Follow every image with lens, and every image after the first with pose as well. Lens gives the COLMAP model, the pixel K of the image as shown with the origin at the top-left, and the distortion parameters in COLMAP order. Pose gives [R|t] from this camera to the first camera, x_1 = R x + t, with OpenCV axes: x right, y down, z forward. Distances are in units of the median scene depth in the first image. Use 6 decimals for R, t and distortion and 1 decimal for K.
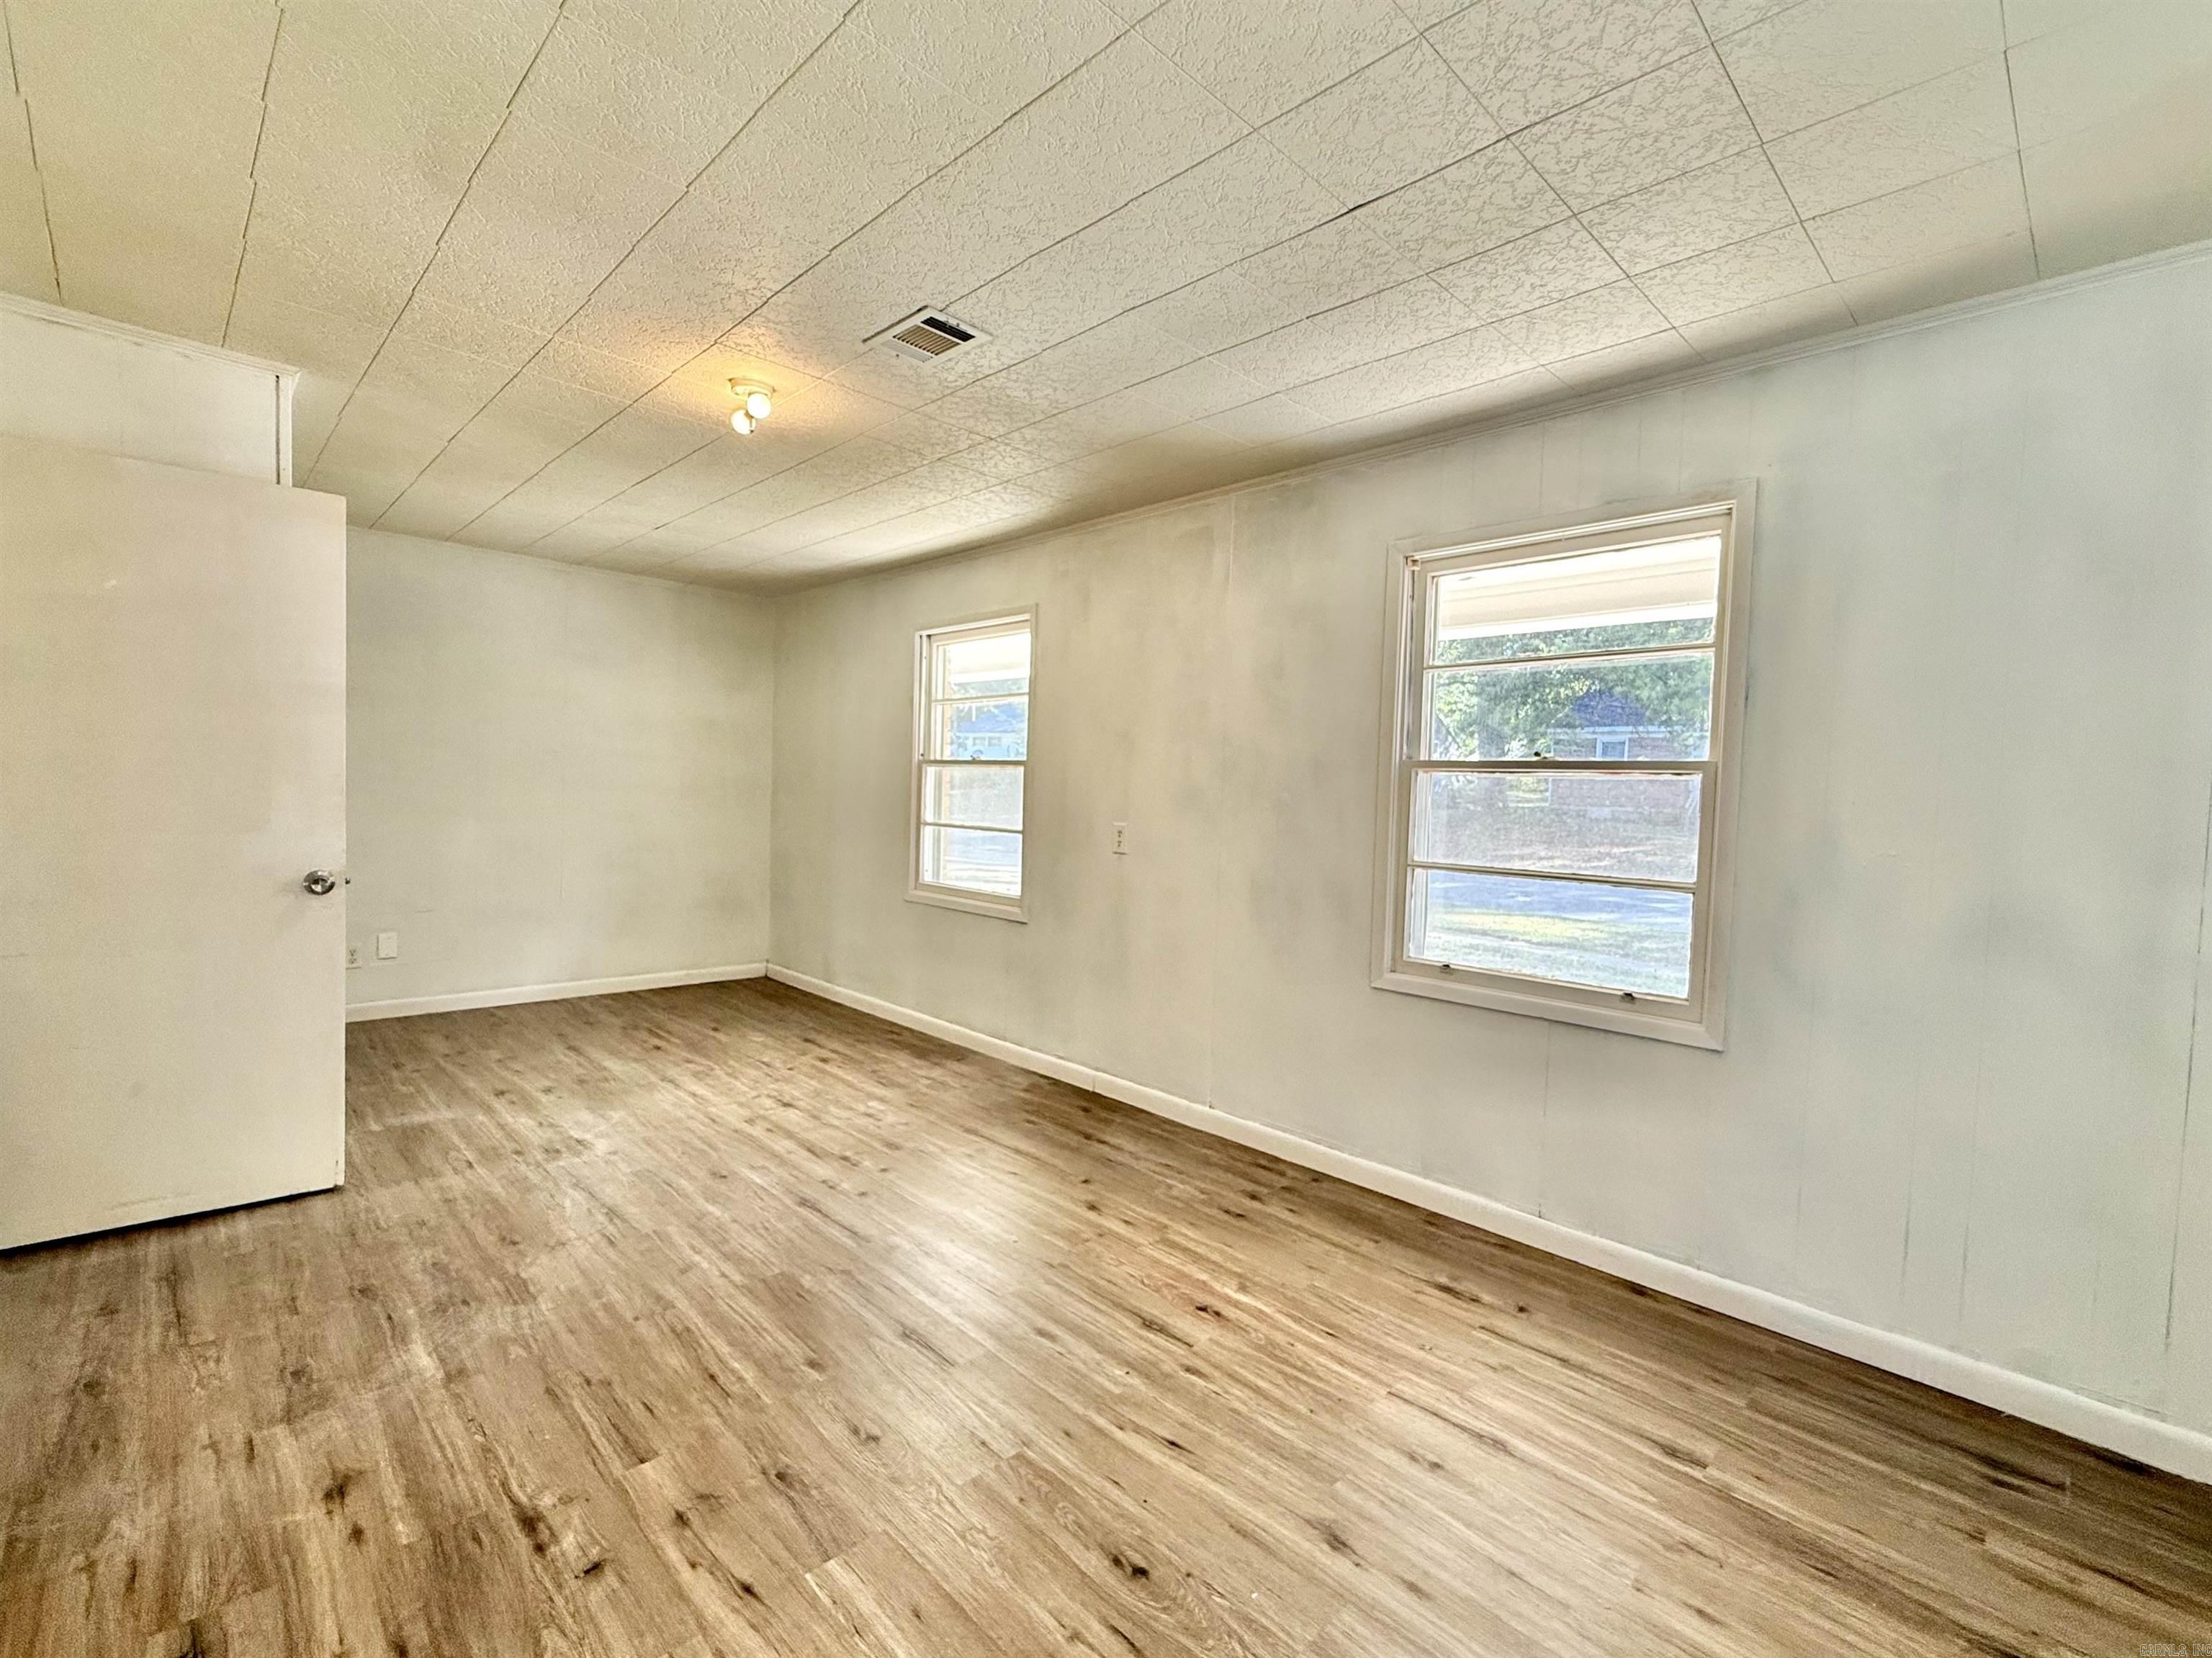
lens RADIAL K [[973.7, 0, 1101.2], [0, 973.7, 830.3], [0, 0, 1]] dist [-0.002424, 0.000433]
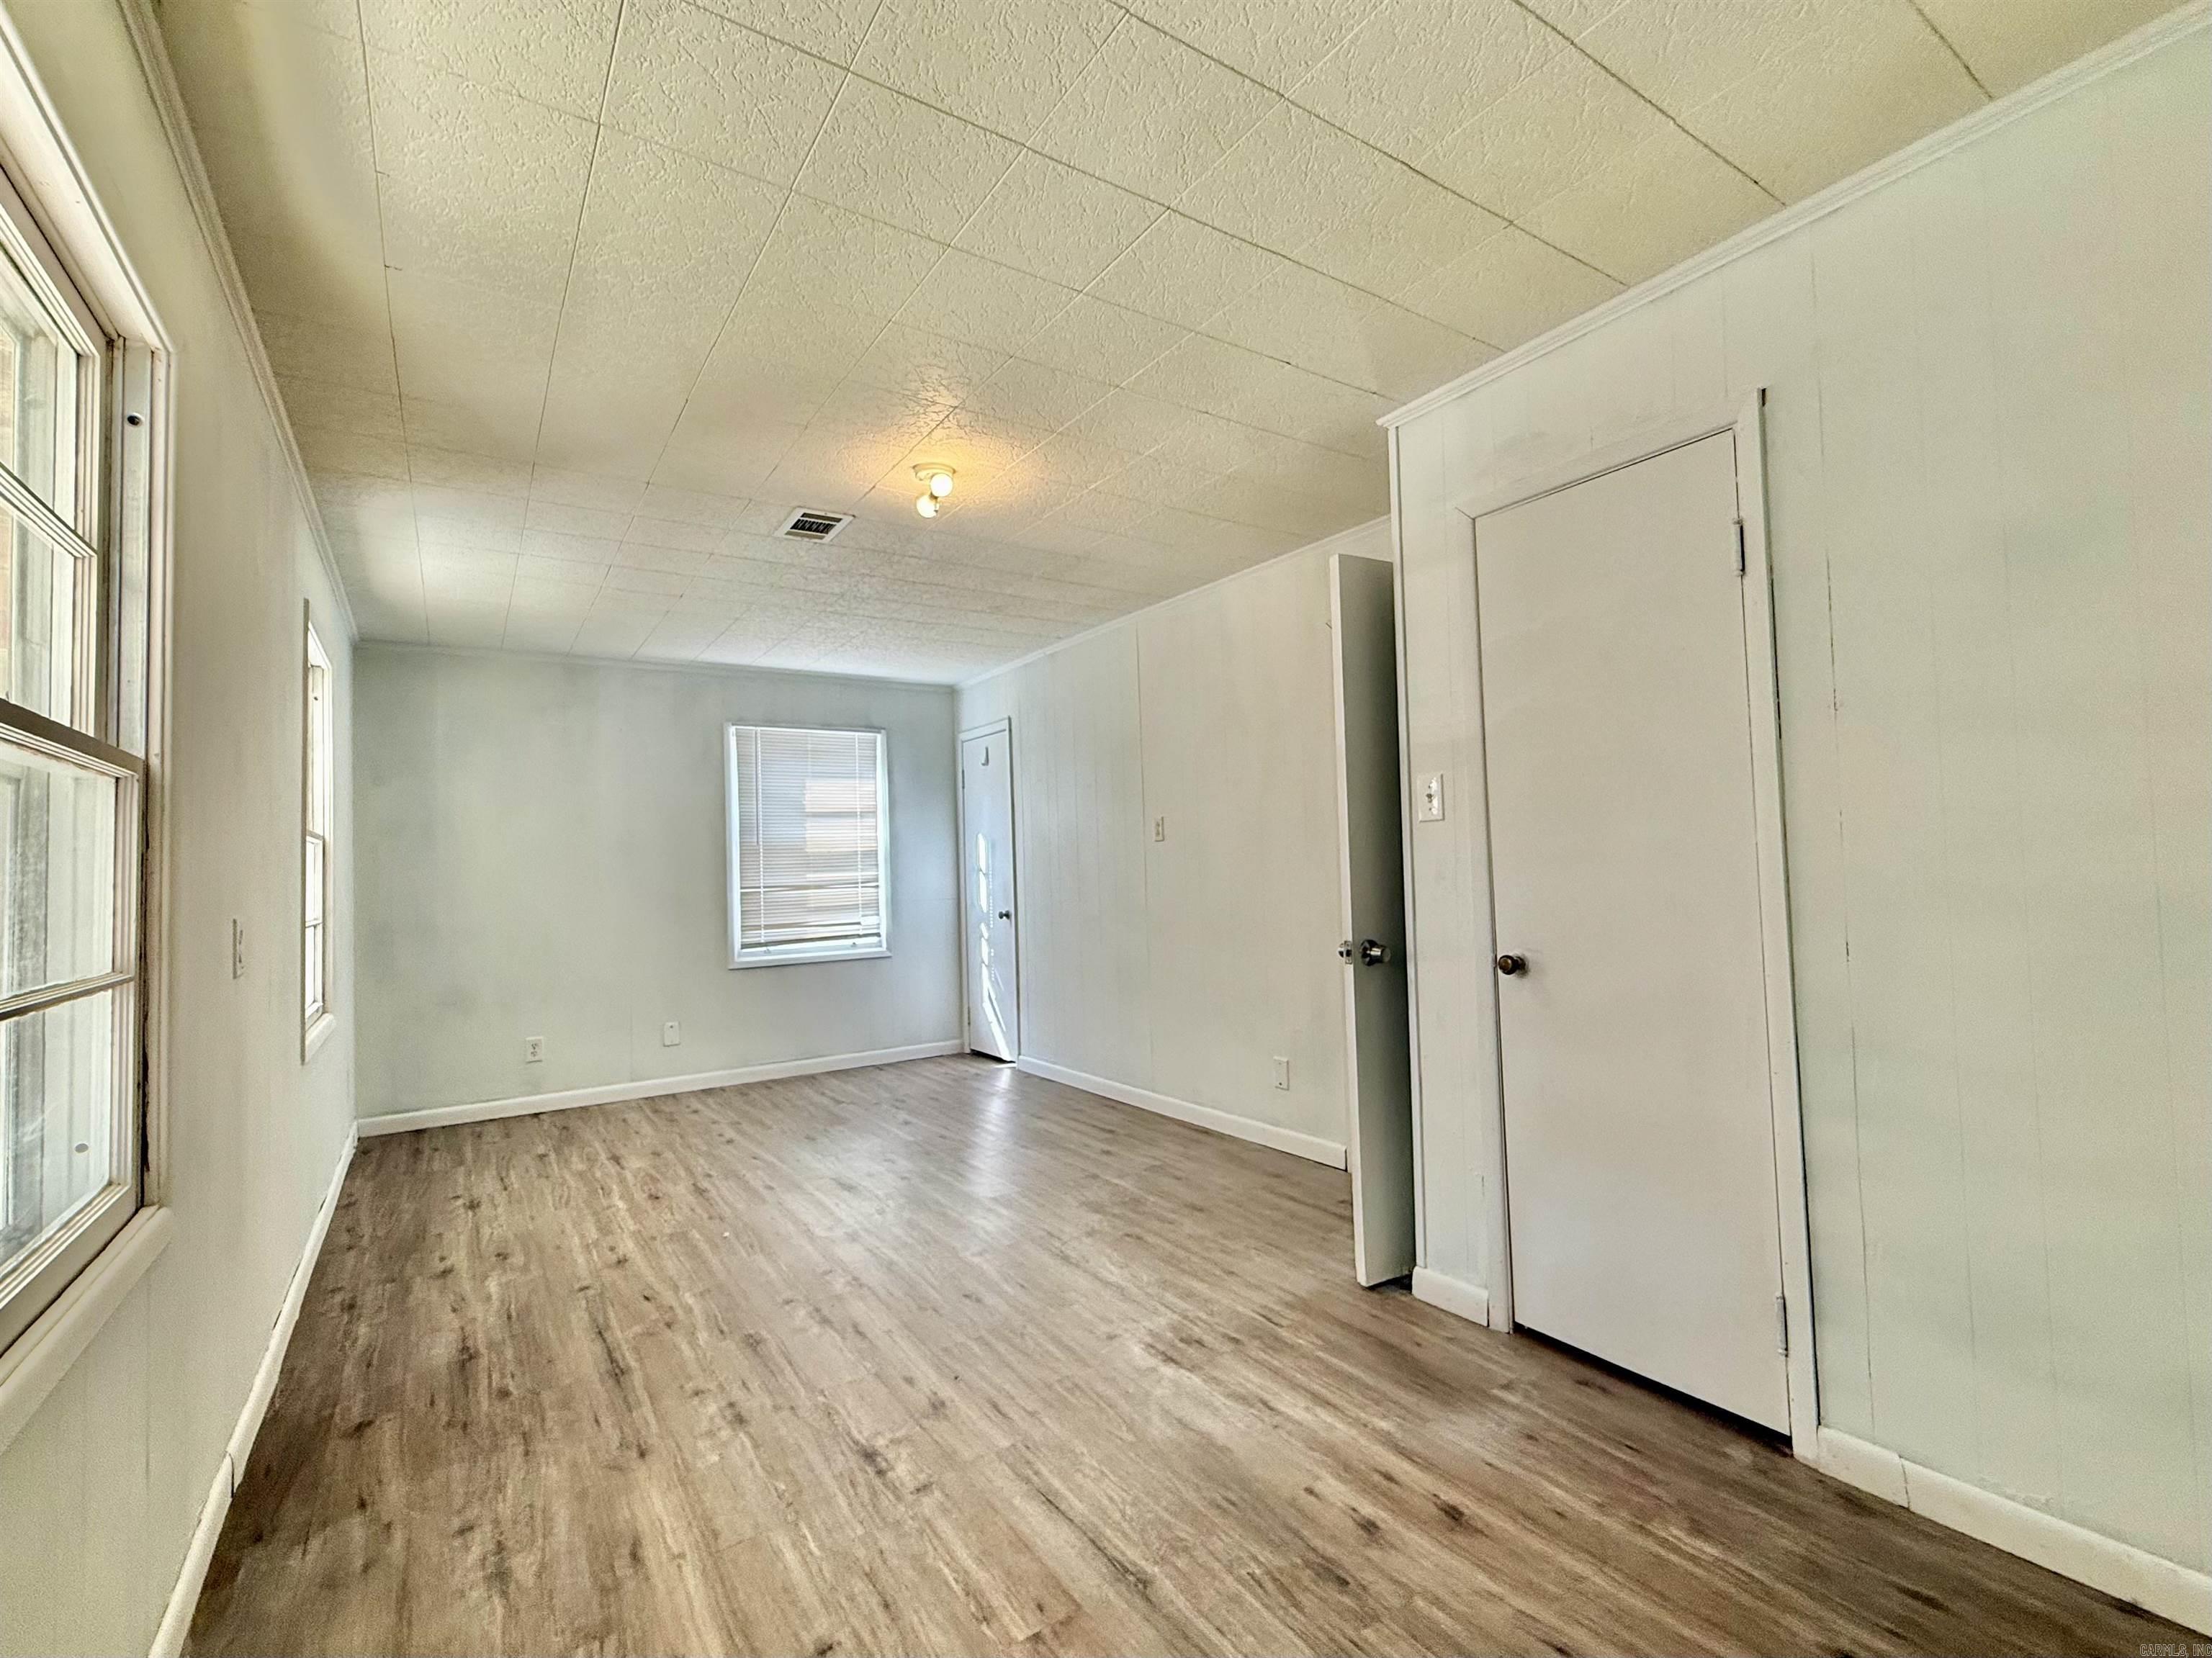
lens RADIAL K [[973.7, 0, 1107.5], [0, 973.7, 829.1], [0, 0, 1]] dist [-0.002424, 0.000433]
pose [[-0.983541, 0.003654, 0.180648, -0.646170], [0.005032, 0.999962, 0.007169, -0.067982], [-0.180615, 0.007960, -0.983522, 1.765411]]
